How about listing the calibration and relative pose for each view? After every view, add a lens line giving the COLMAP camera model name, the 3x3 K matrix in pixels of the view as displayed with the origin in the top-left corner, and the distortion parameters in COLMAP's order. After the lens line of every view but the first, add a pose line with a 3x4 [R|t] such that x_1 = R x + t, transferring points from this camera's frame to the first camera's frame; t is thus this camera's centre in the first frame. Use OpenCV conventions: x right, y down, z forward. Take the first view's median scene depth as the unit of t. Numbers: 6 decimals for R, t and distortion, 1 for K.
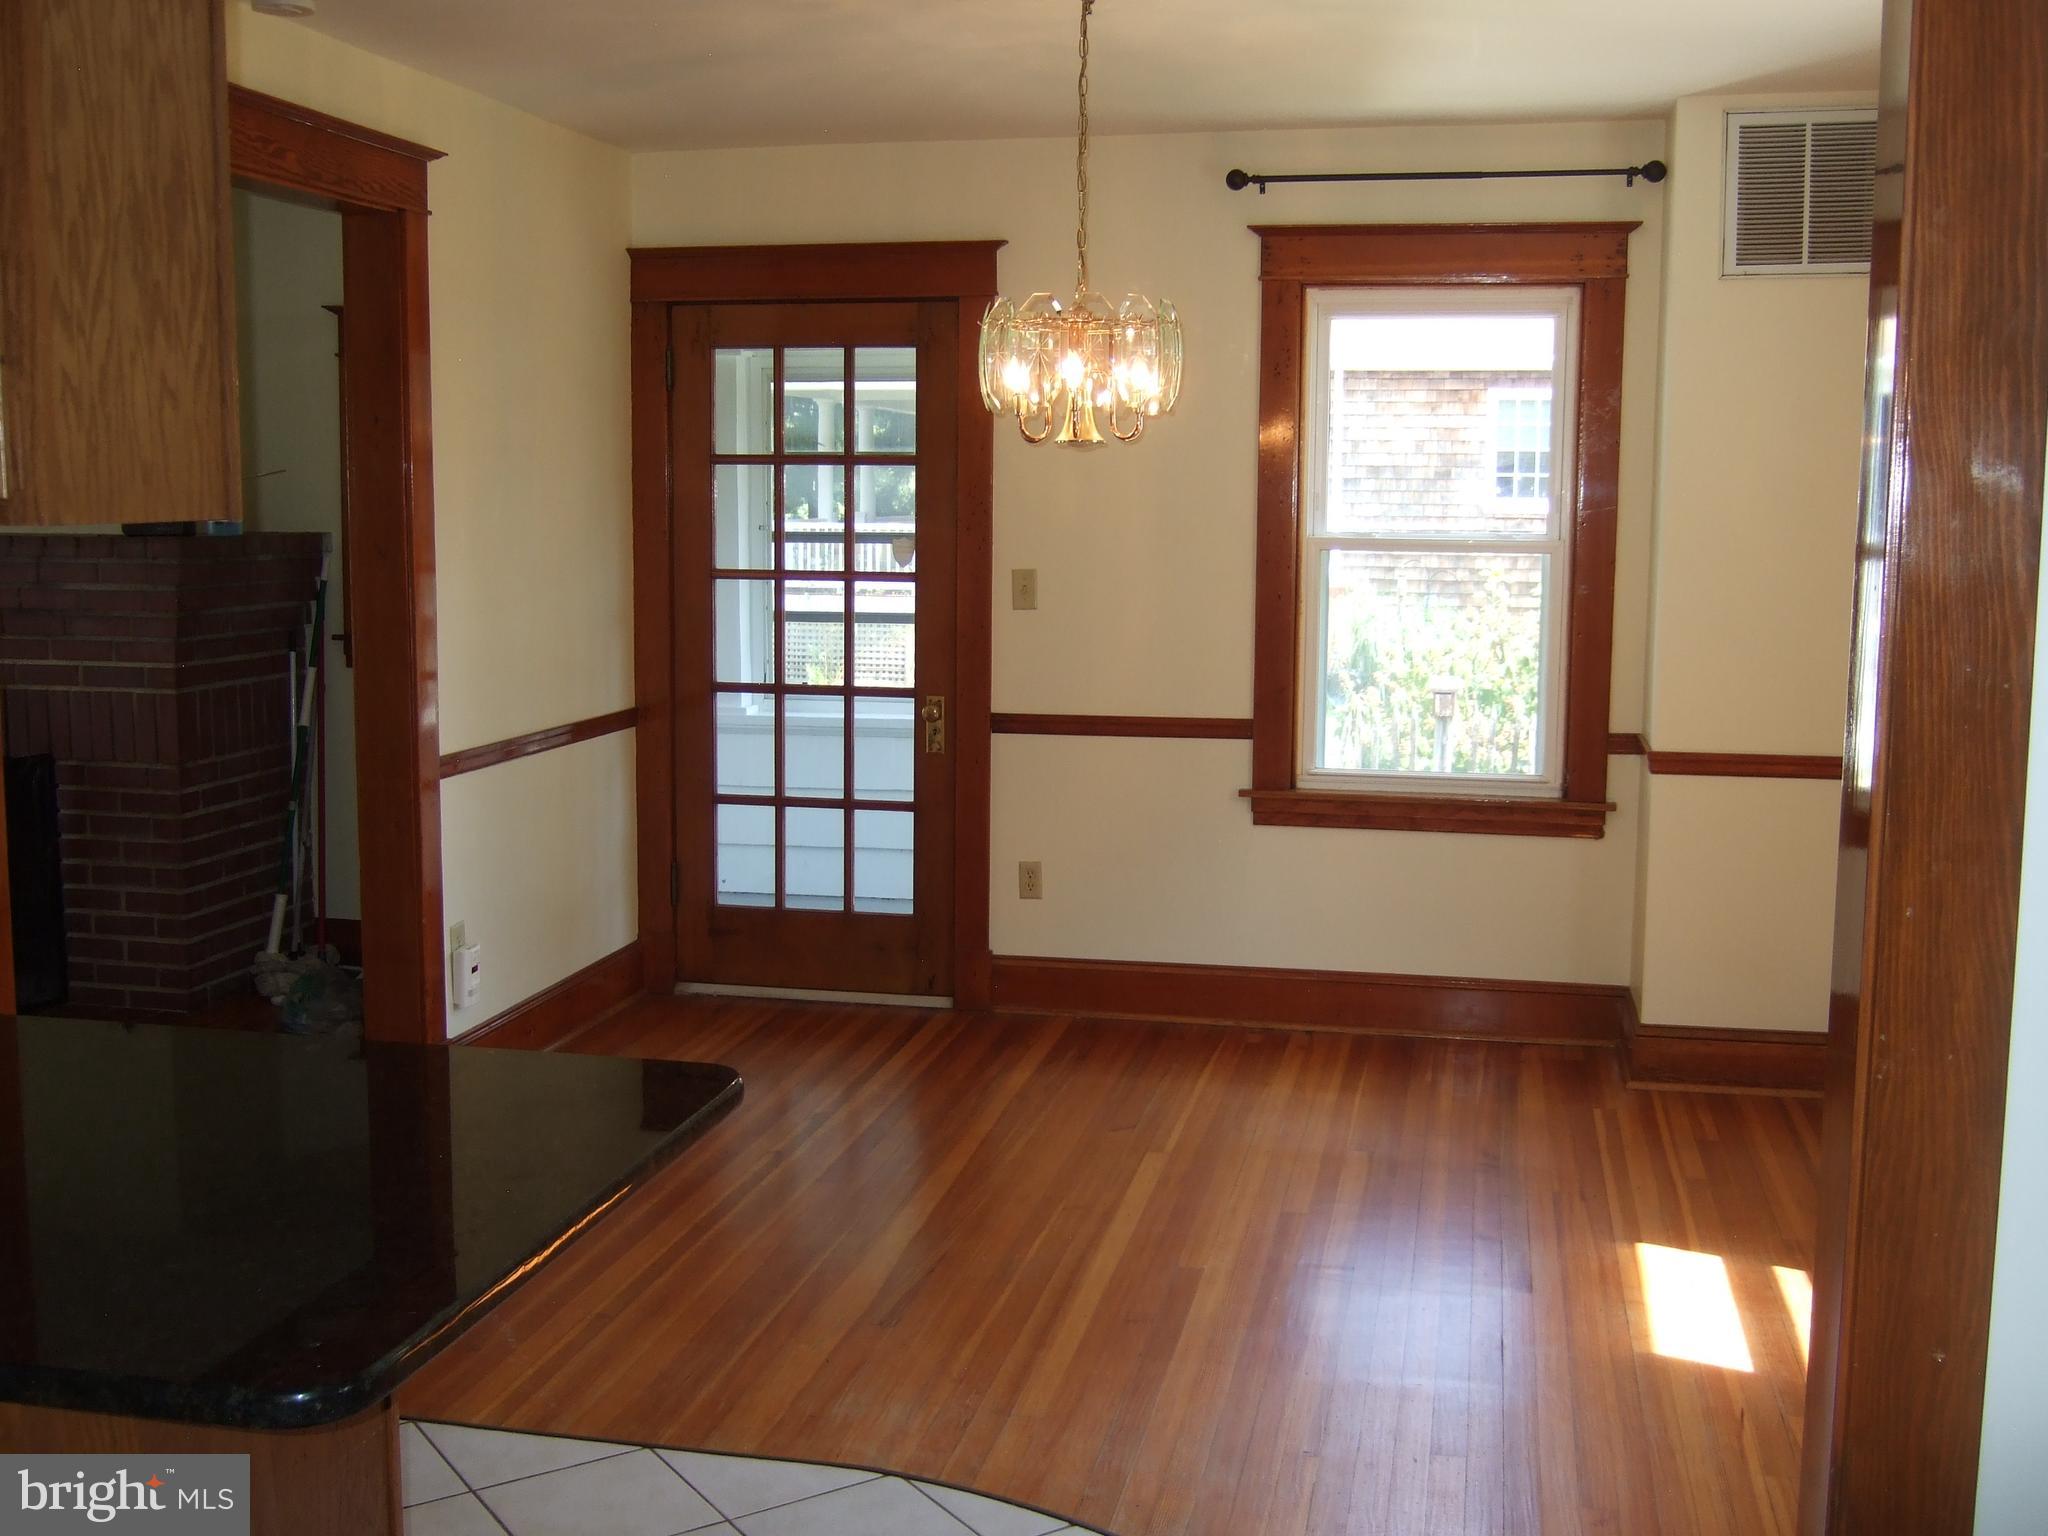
lens RADIAL K [[2133.1, 0, 1024.0], [0, 2133.1, 768.0], [0, 0, 1]] dist [-0.020089, -0.008655]
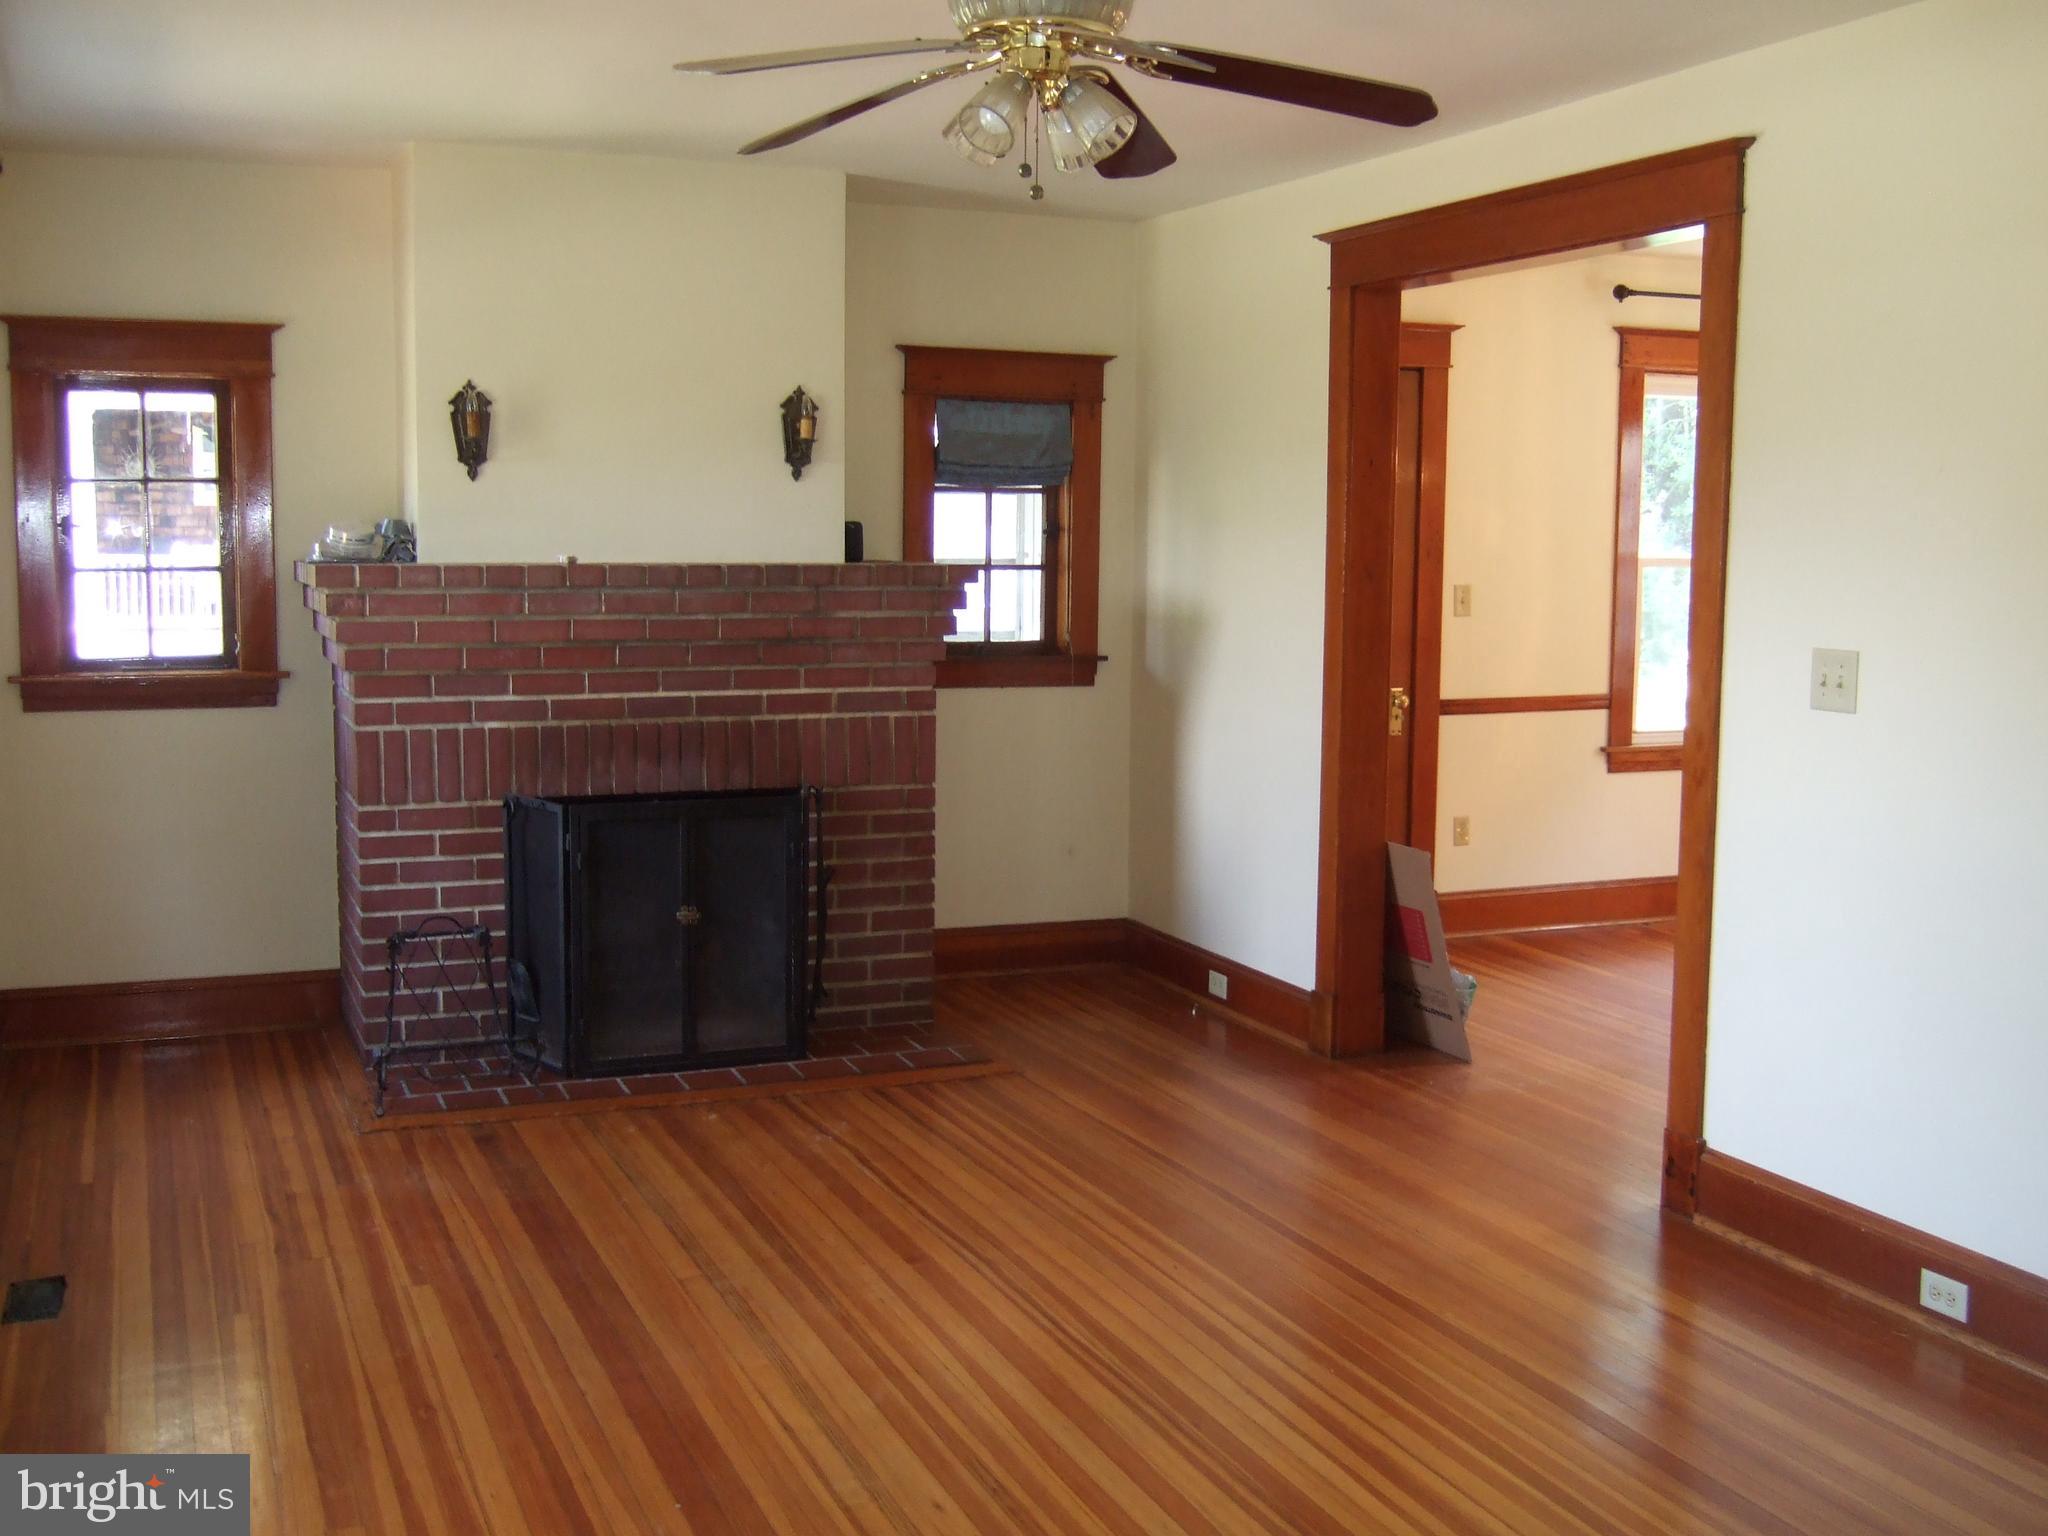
lens RADIAL K [[2133.1, 0, 1024.0], [0, 2133.1, 768.0], [0, 0, 1]] dist [-0.020089, -0.008655]
pose [[0.818225, -0.064453, 0.571273, -0.949859], [0.070634, 0.997438, 0.011367, -0.017569], [-0.570542, 0.031050, 0.820681, 0.116212]]
